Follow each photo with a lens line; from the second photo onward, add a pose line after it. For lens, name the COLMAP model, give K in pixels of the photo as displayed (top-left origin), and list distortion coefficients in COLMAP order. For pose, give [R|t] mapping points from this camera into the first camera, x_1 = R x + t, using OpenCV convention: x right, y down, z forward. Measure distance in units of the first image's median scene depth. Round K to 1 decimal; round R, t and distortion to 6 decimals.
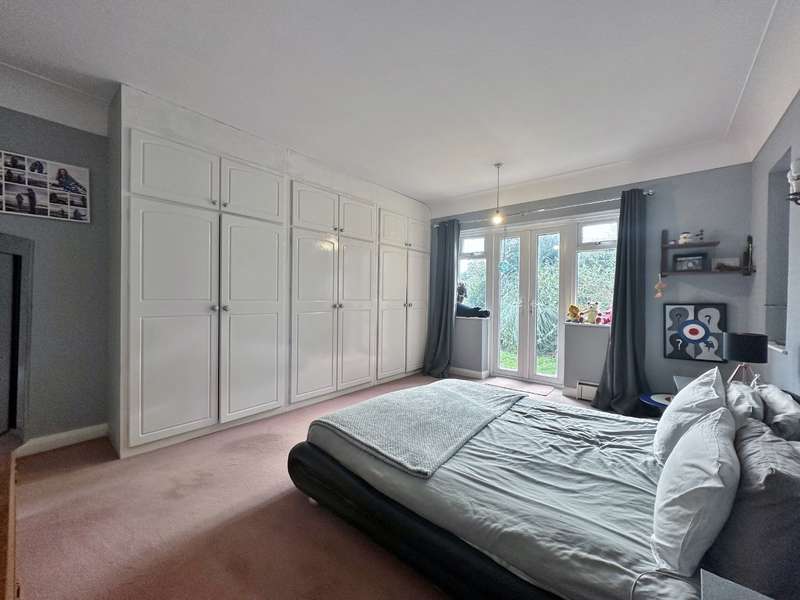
lens RADIAL K [[317.4, 0, 400.0], [0, 317.4, 299.4], [0, 0, 1]] dist [-0.000051, -0.000179]
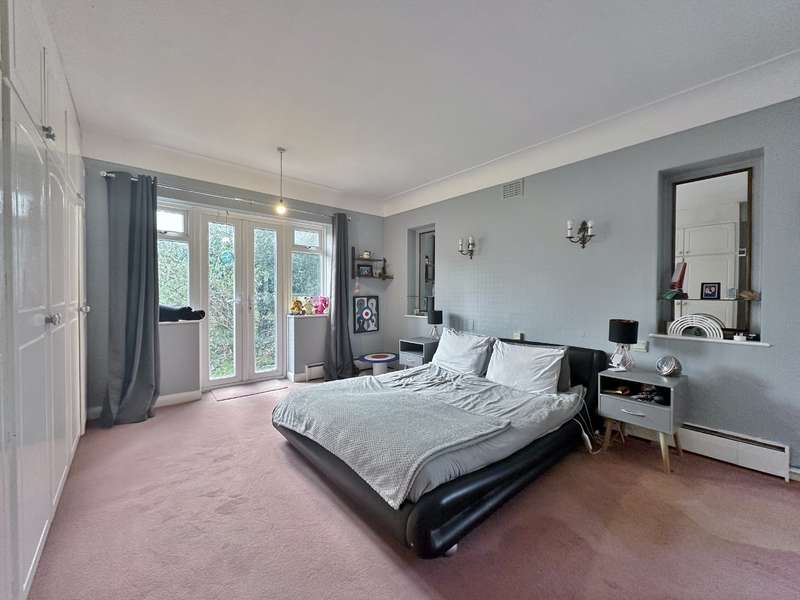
lens RADIAL K [[317.4, 0, 402.3], [0, 317.4, 298.4], [0, 0, 1]] dist [-0.000051, -0.000179]
pose [[0.156427, -0.027017, 0.987320, -0.616887], [0.006567, 0.999632, 0.026313, -0.016989], [-0.987668, 0.002368, 0.156547, 0.566298]]
